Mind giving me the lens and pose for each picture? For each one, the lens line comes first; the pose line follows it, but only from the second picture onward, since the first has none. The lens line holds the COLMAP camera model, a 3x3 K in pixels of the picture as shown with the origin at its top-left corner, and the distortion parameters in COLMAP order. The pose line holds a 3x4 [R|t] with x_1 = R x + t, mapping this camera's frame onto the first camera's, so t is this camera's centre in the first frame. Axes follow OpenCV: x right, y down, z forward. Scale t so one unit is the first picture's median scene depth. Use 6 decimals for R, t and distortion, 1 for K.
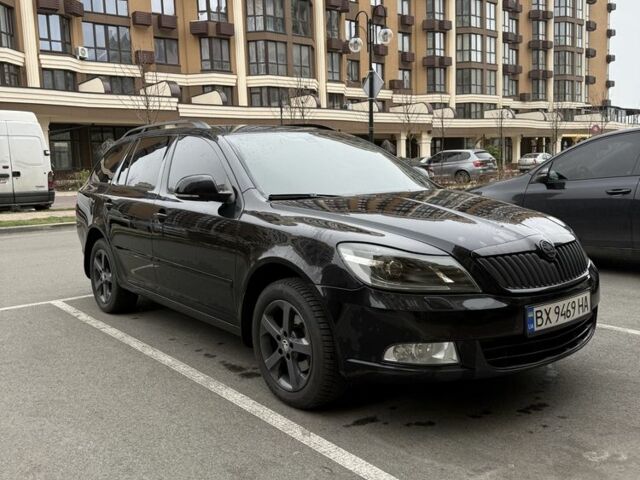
lens RADIAL K [[587.6, 0, 316.7], [0, 587.6, 239.4], [0, 0, 1]] dist [0.119341, -0.215331]
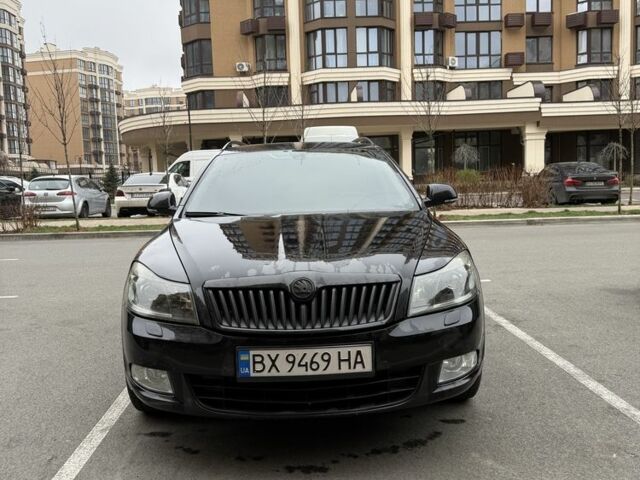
lens RADIAL K [[587.6, 0, 316.7], [0, 587.6, 239.4], [0, 0, 1]] dist [0.119341, -0.215331]
pose [[0.805145, 0.062881, -0.589736, 0.055191], [-0.065020, 0.997728, 0.017613, -0.004279], [0.589504, 0.024164, 0.807404, 0.019265]]
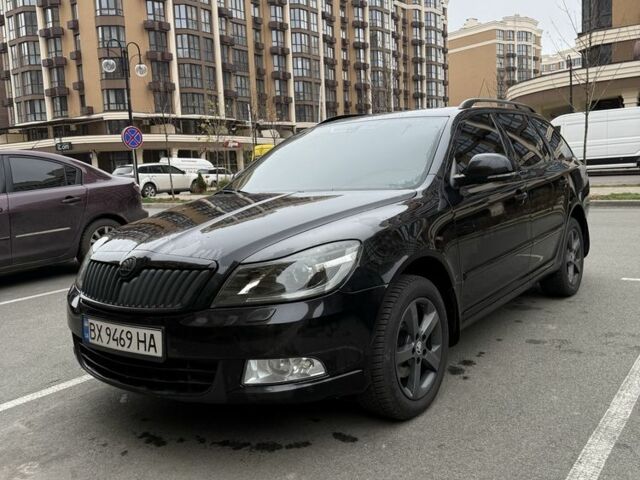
lens RADIAL K [[587.6, 0, 316.7], [0, 587.6, 239.4], [0, 0, 1]] dist [0.119341, -0.215331]
pose [[0.270203, 0.130488, -0.953920, 0.080221], [-0.070517, 0.990795, 0.115557, -0.009023], [0.960218, 0.036044, 0.276917, 0.062320]]
